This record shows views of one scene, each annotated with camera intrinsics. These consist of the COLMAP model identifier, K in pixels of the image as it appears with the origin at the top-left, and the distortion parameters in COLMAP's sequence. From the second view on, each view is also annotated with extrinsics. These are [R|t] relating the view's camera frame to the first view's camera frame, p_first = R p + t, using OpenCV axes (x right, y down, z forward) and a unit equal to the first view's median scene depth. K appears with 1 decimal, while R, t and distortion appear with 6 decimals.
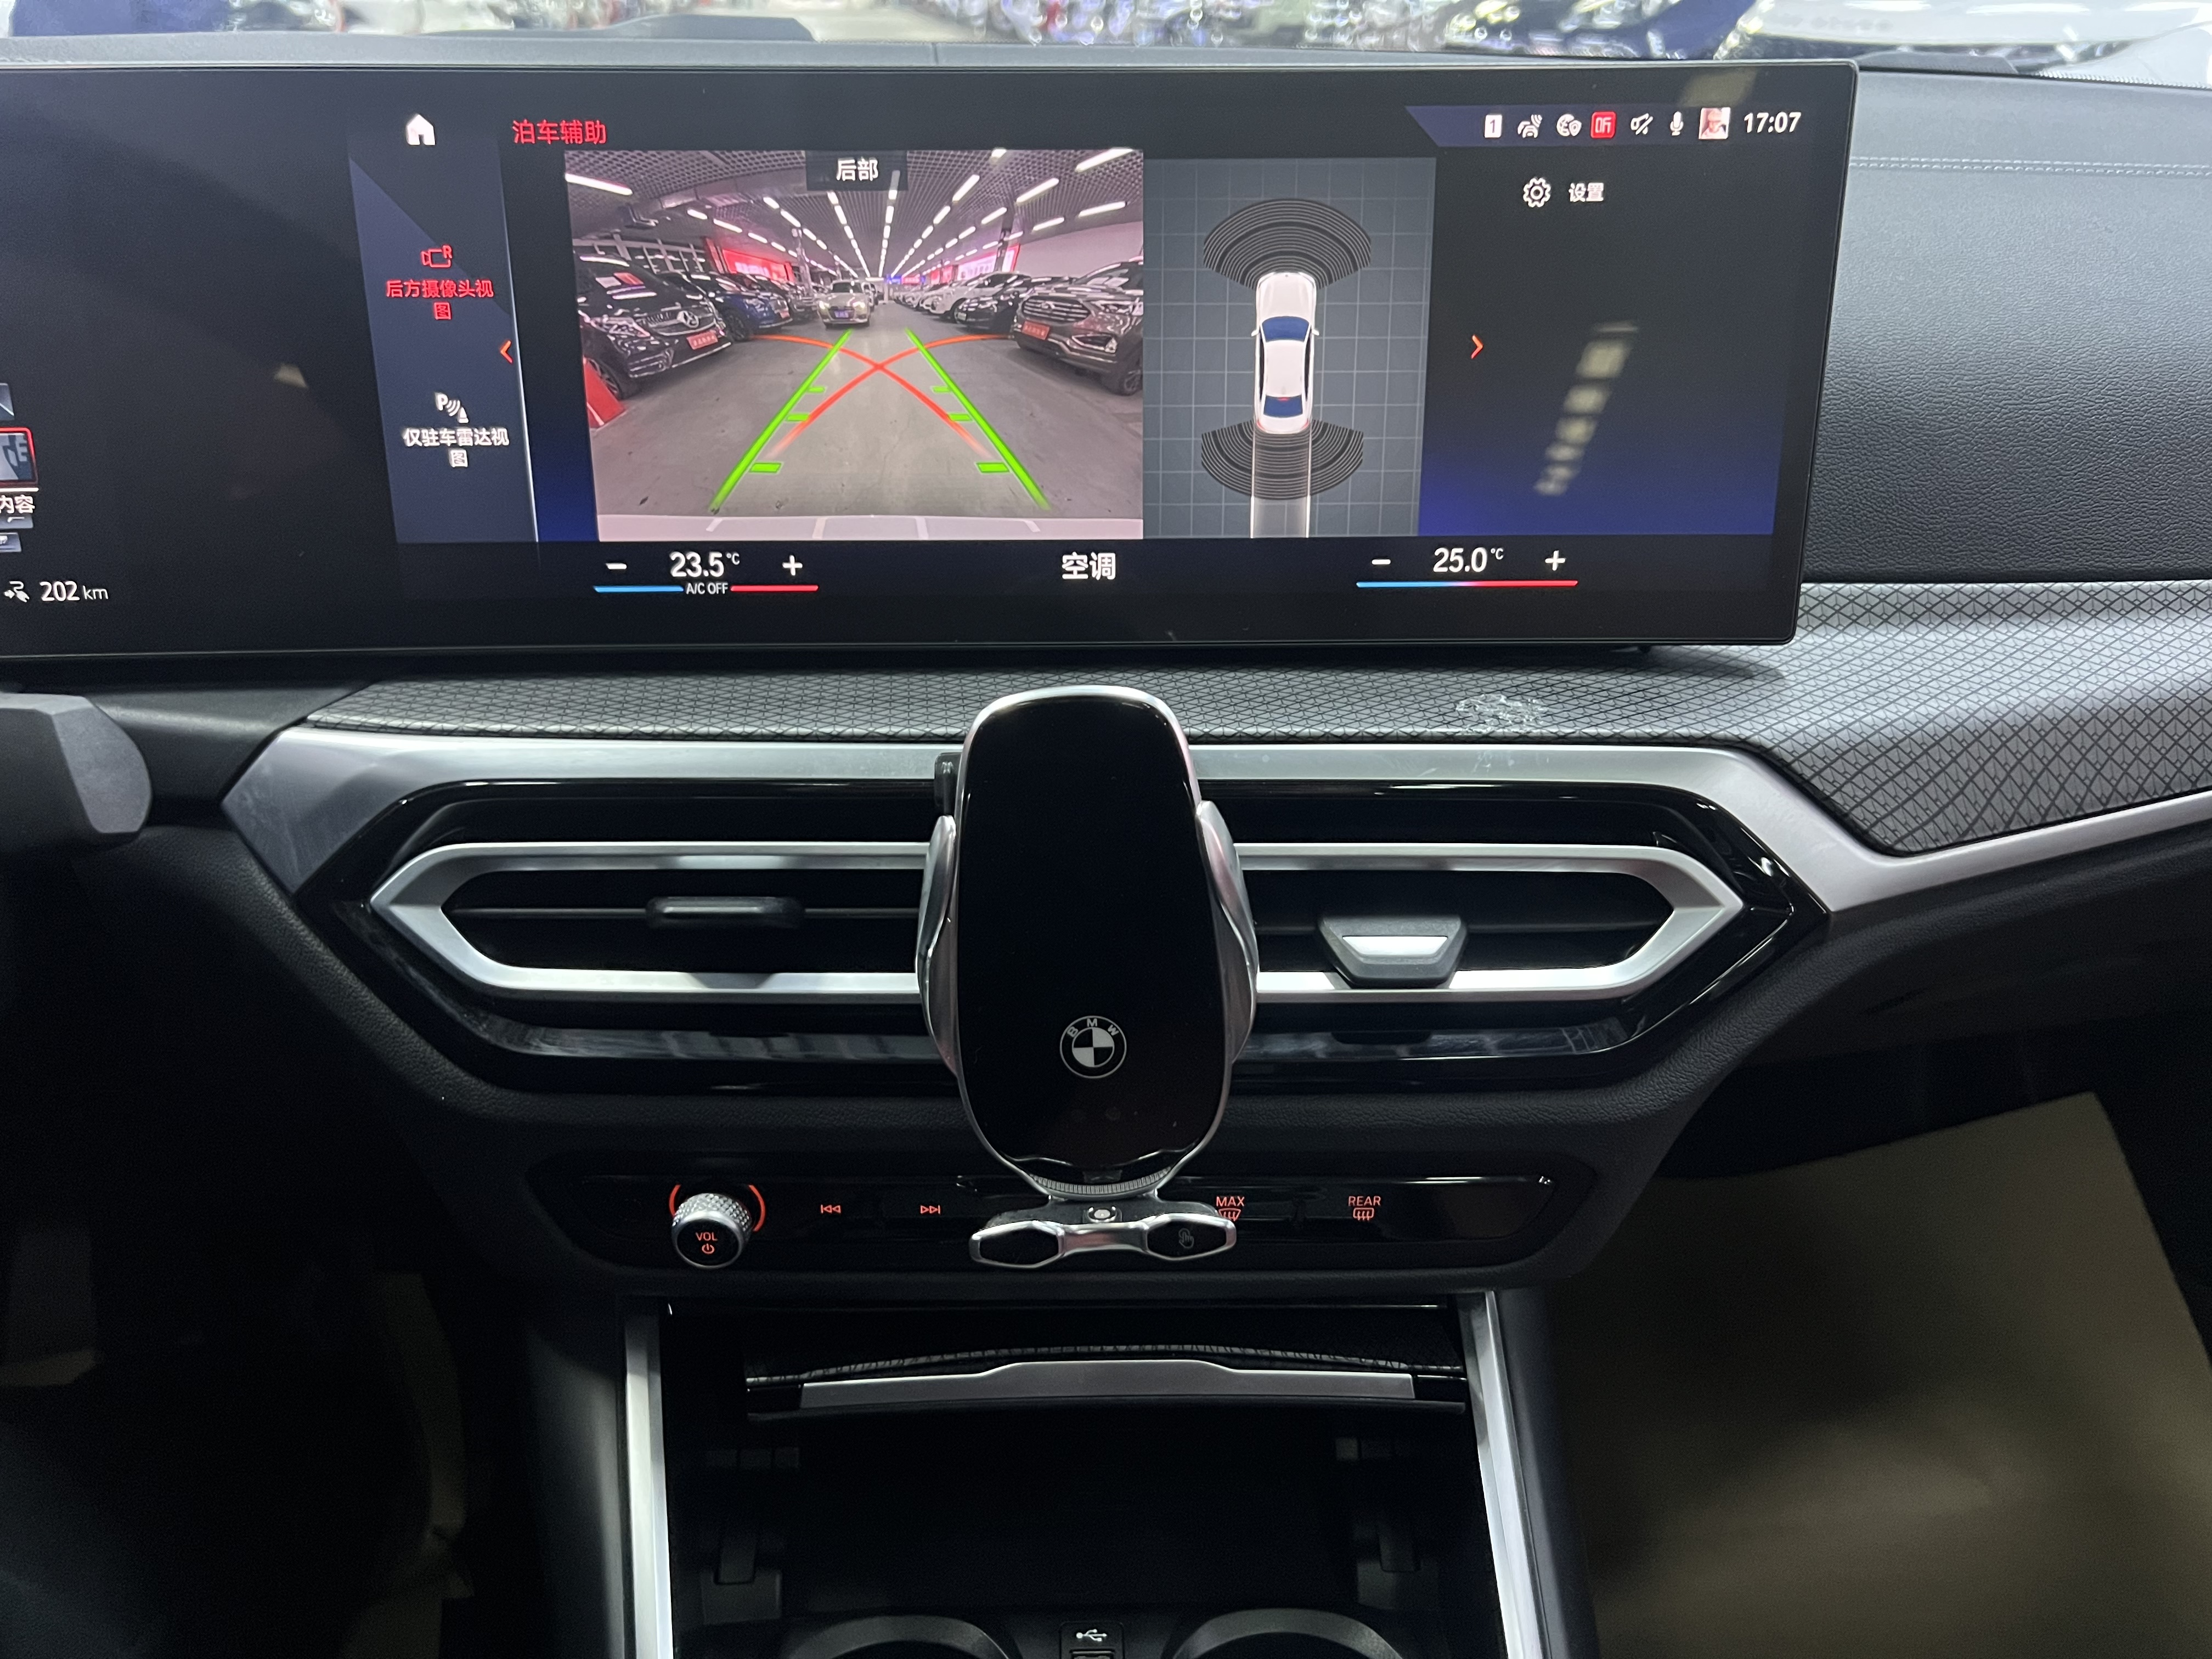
lens RADIAL K [[1658.1, 0, 1112.3], [0, 1658.1, 849.4], [0, 0, 1]] dist [0.057668, -0.093657]
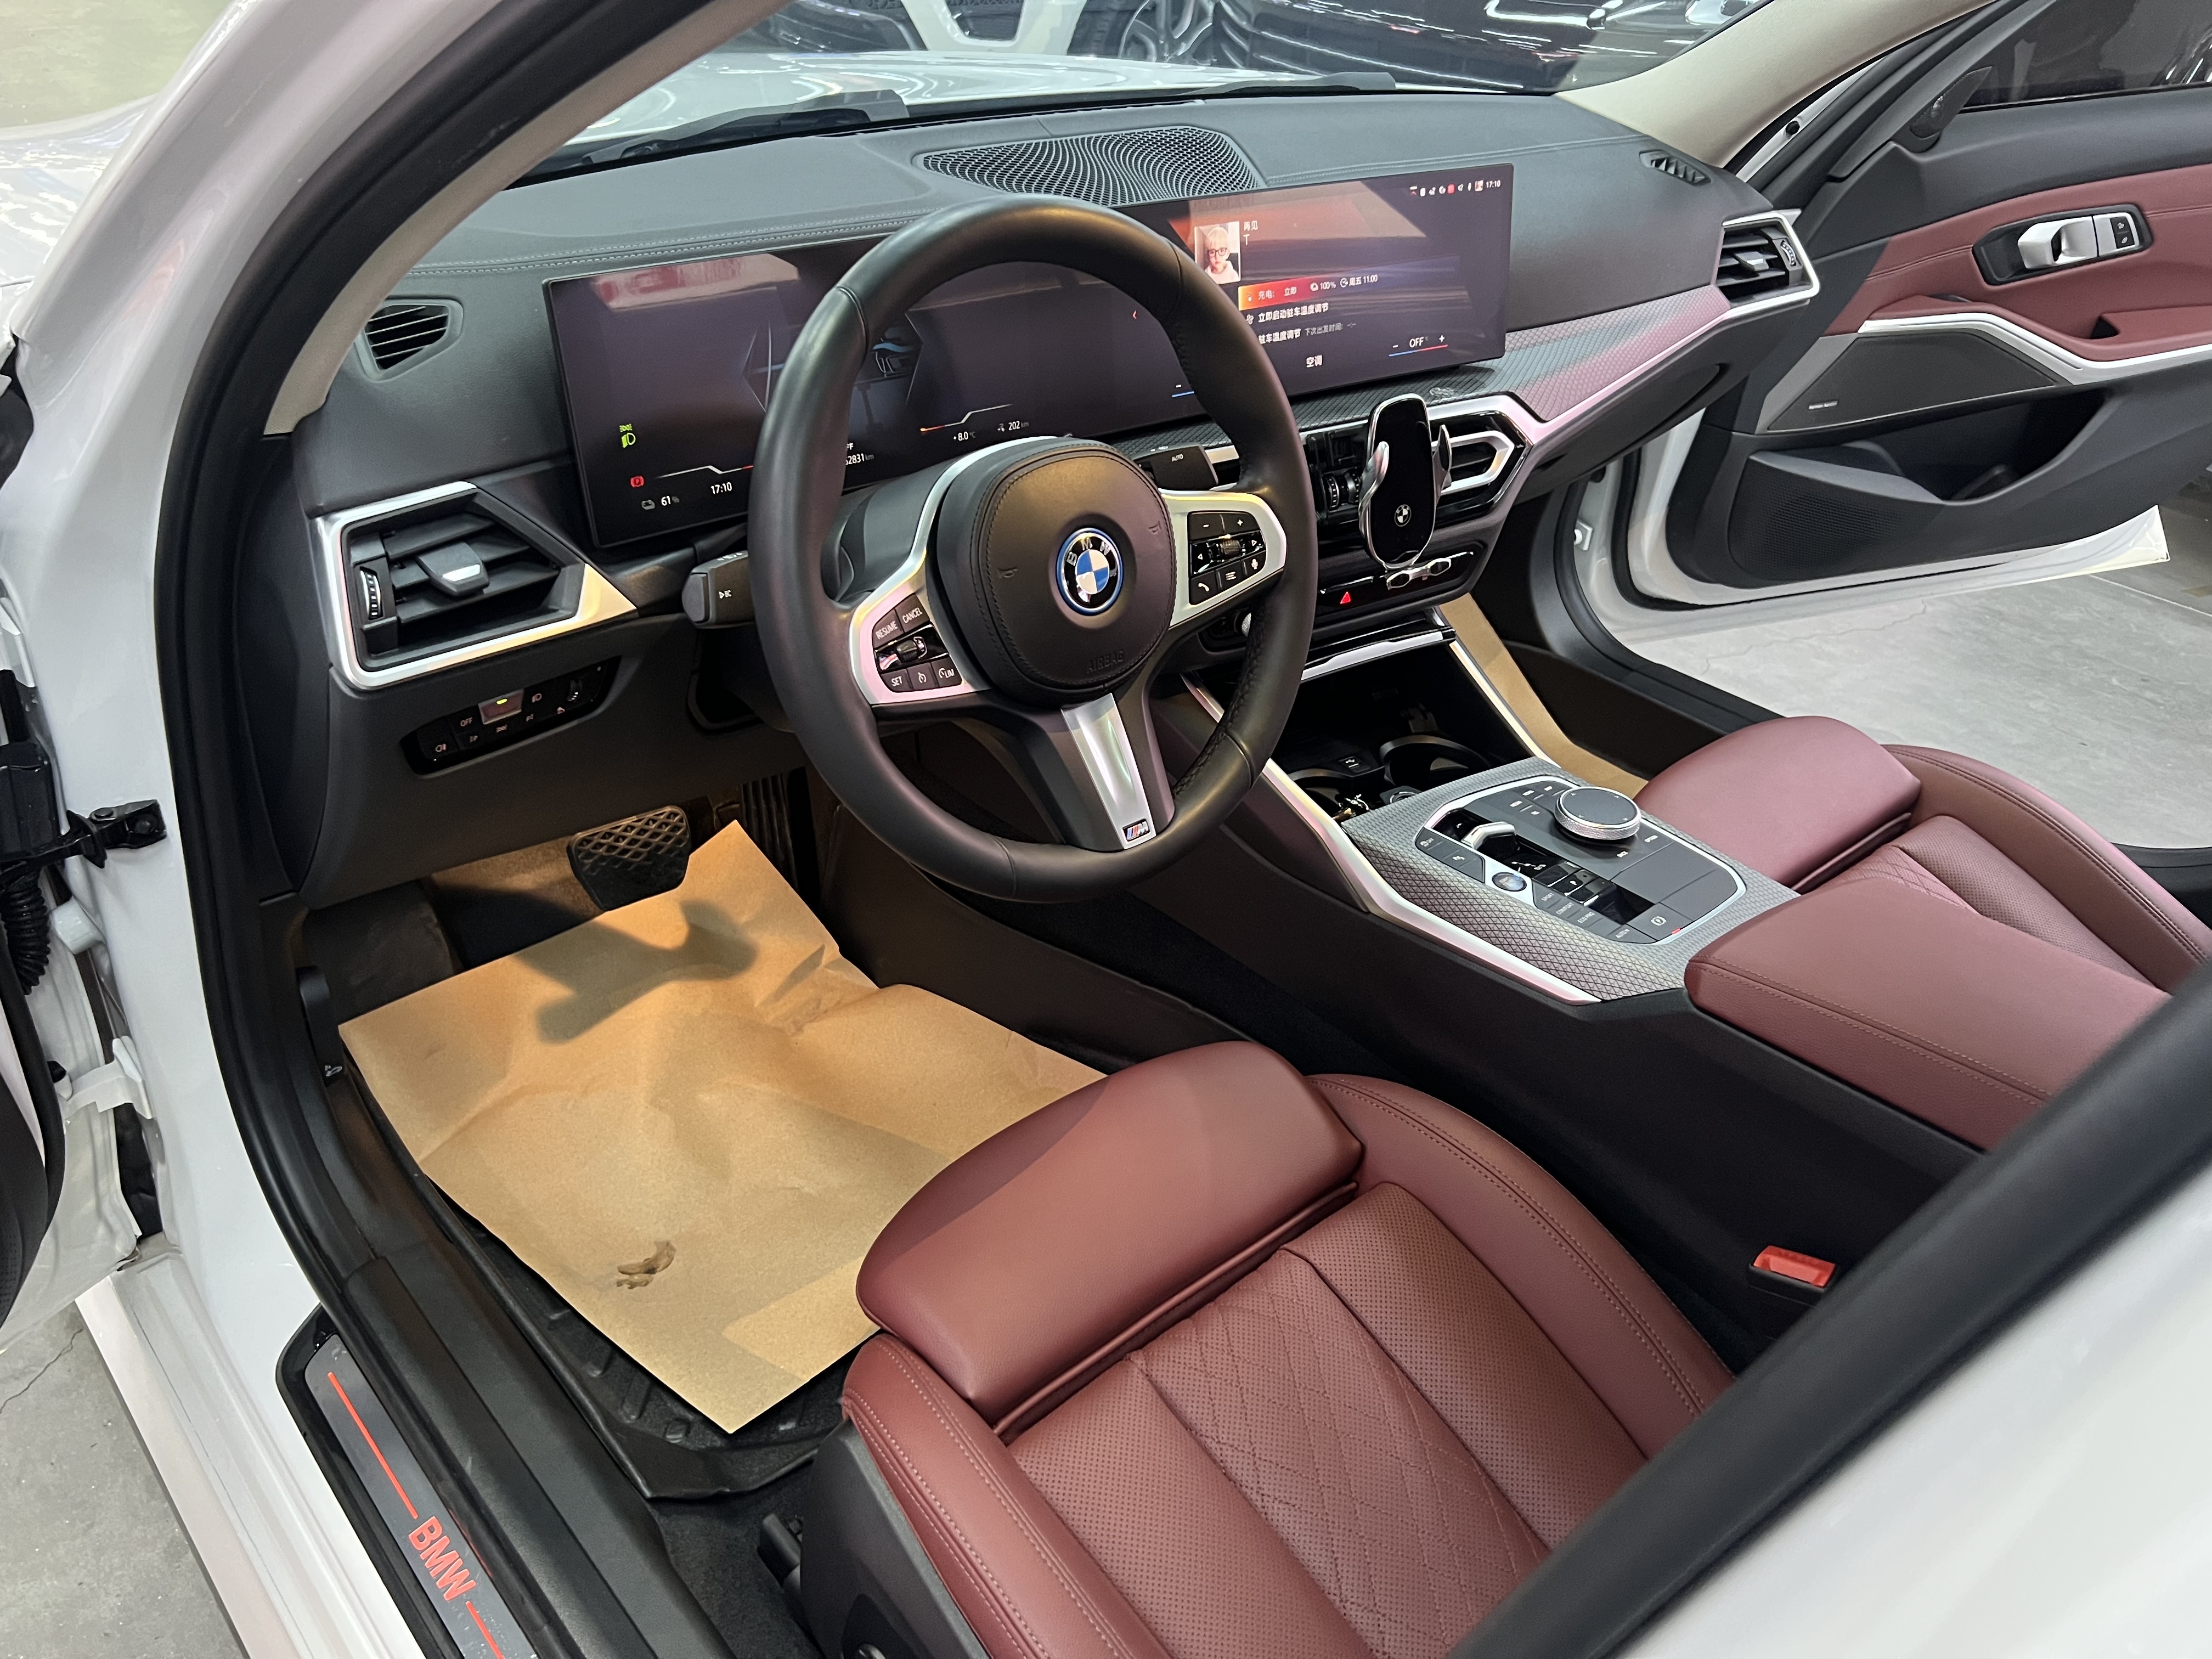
lens RADIAL K [[1652.5, 0, 1077.4], [0, 1652.5, 833.8], [0, 0, 1]] dist [0.078327, -0.162882]
pose [[0.849225, -0.259811, 0.459690, -1.861095], [0.199875, 0.963962, 0.175574, 0.021766], [-0.488740, -0.057222, 0.870551, -1.281185]]
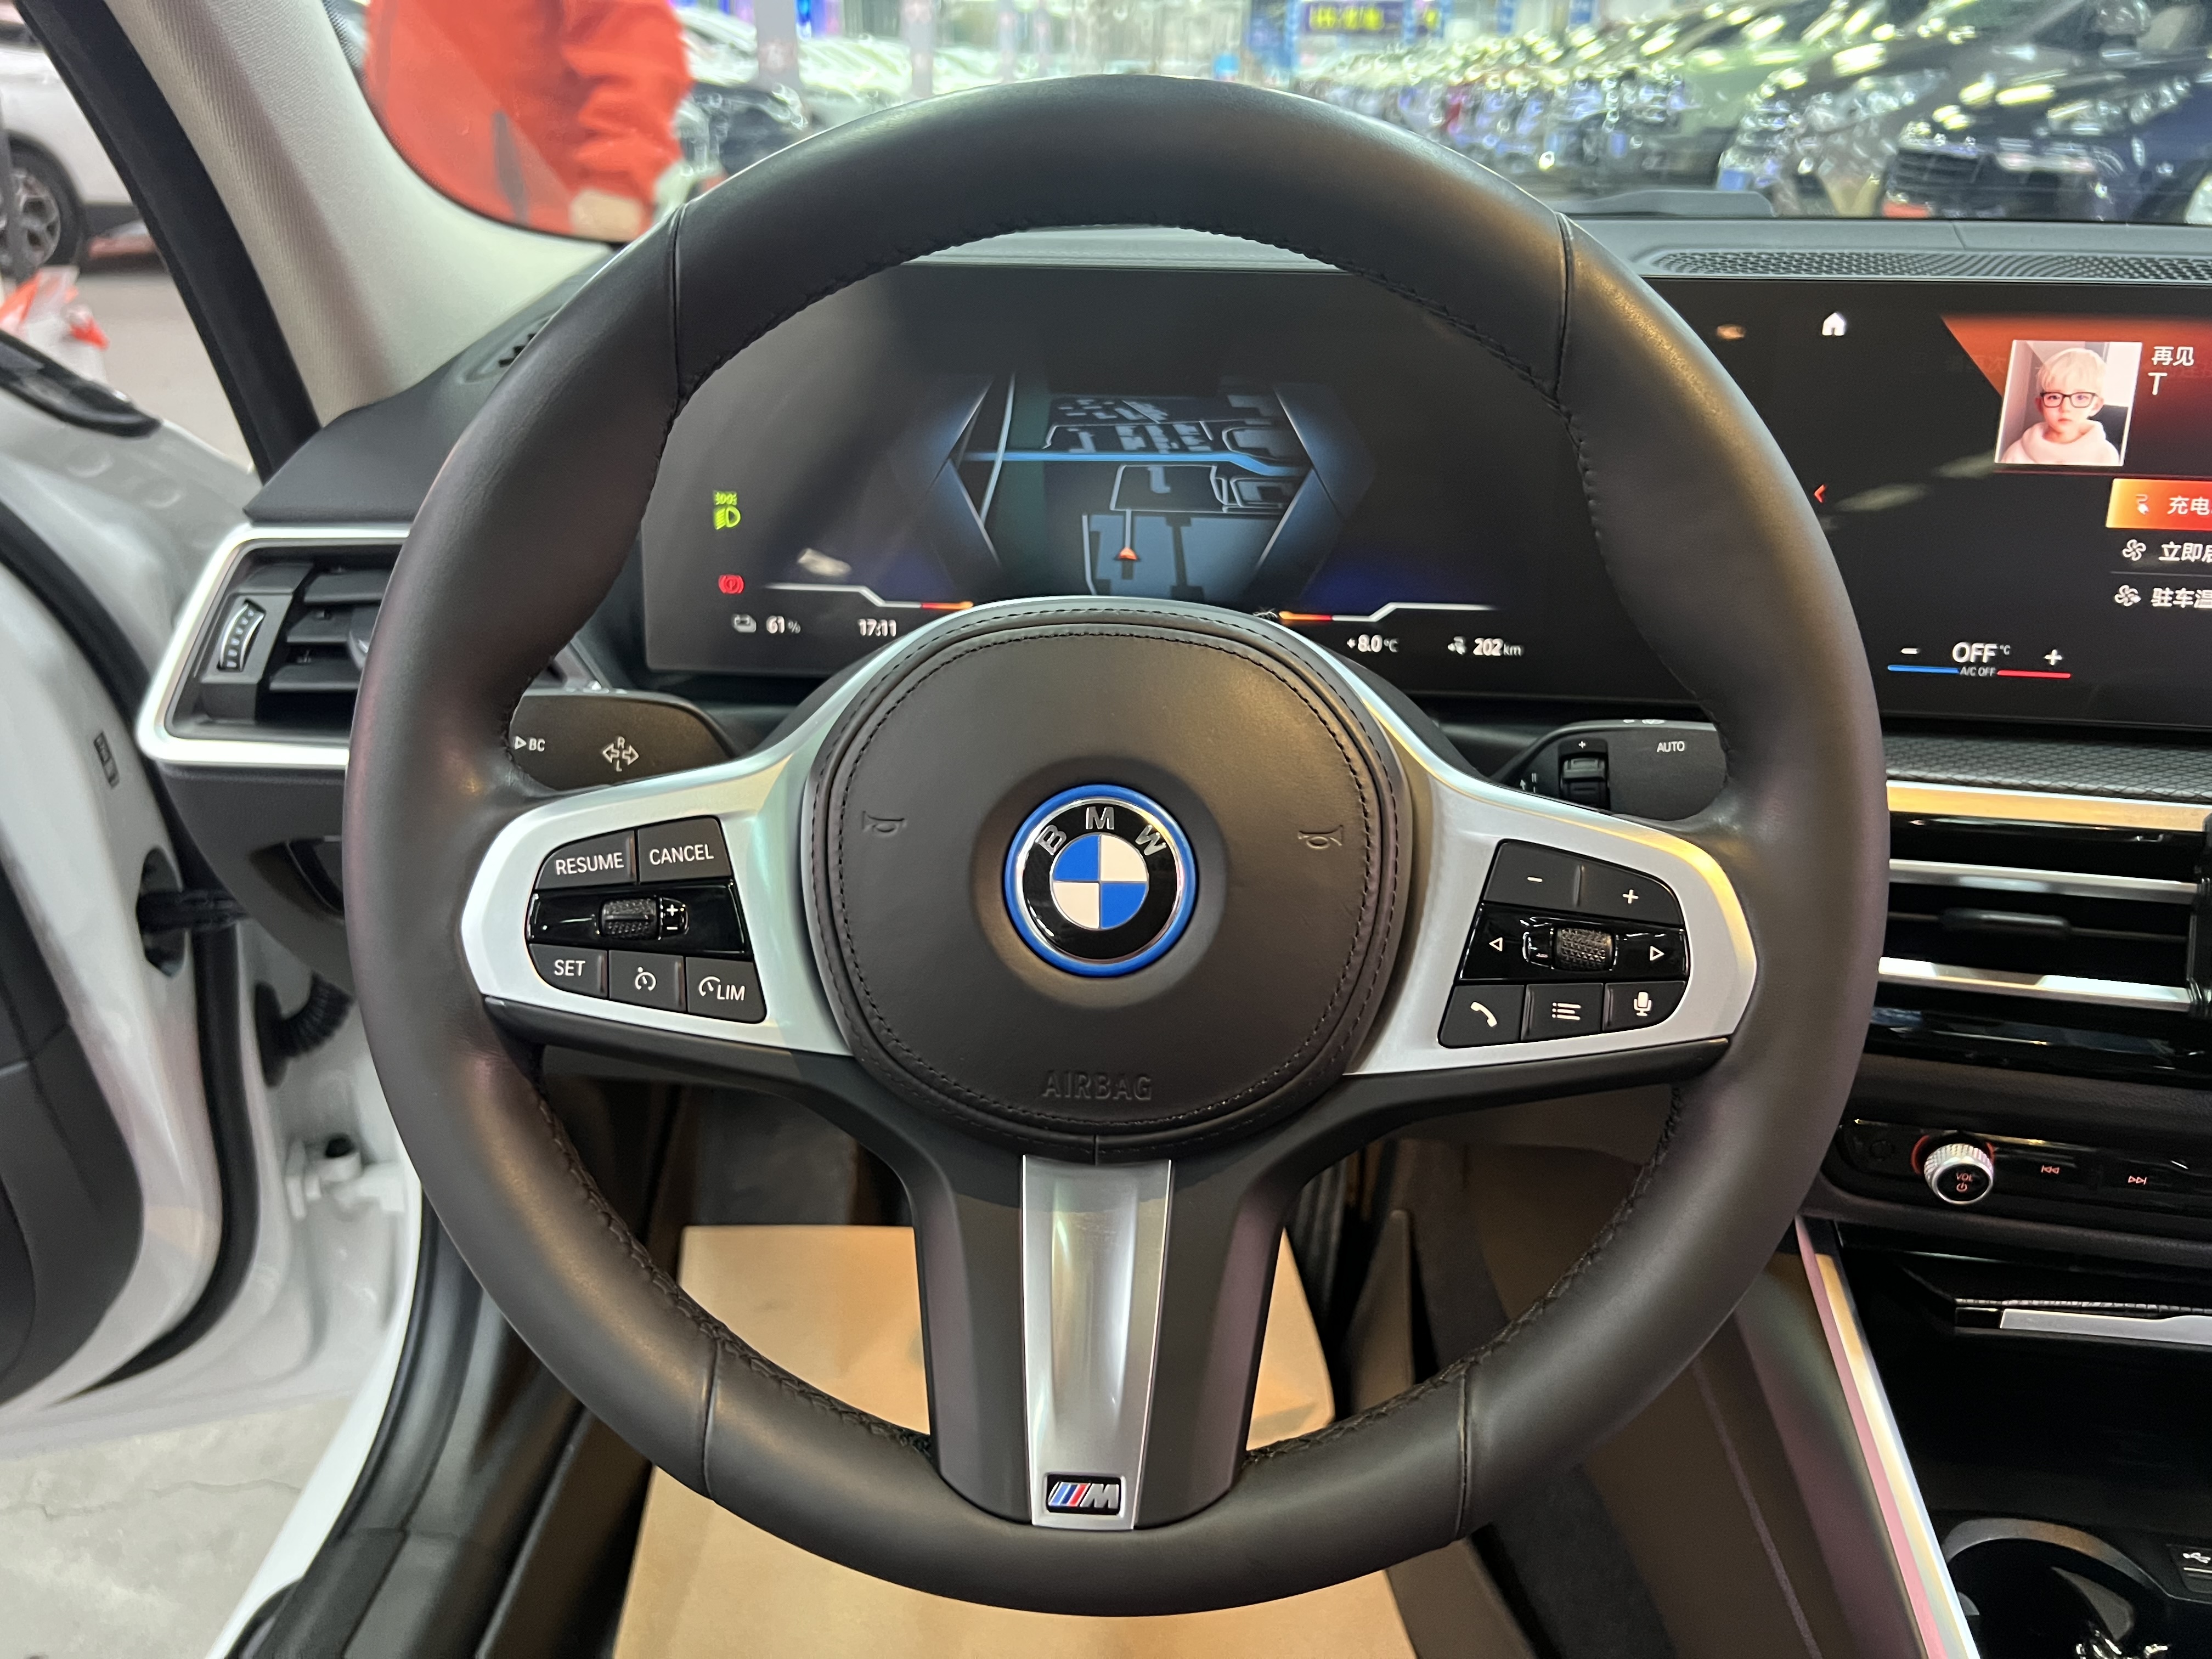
lens RADIAL K [[1643.3, 0, 1111.4], [0, 1643.3, 842.6], [0, 0, 1]] dist [0.041929, -0.050585]
pose [[0.979019, 0.079514, -0.187616, -0.660324], [-0.088312, 0.995329, -0.038998, 0.084279], [0.183639, 0.054748, 0.981468, -0.372586]]
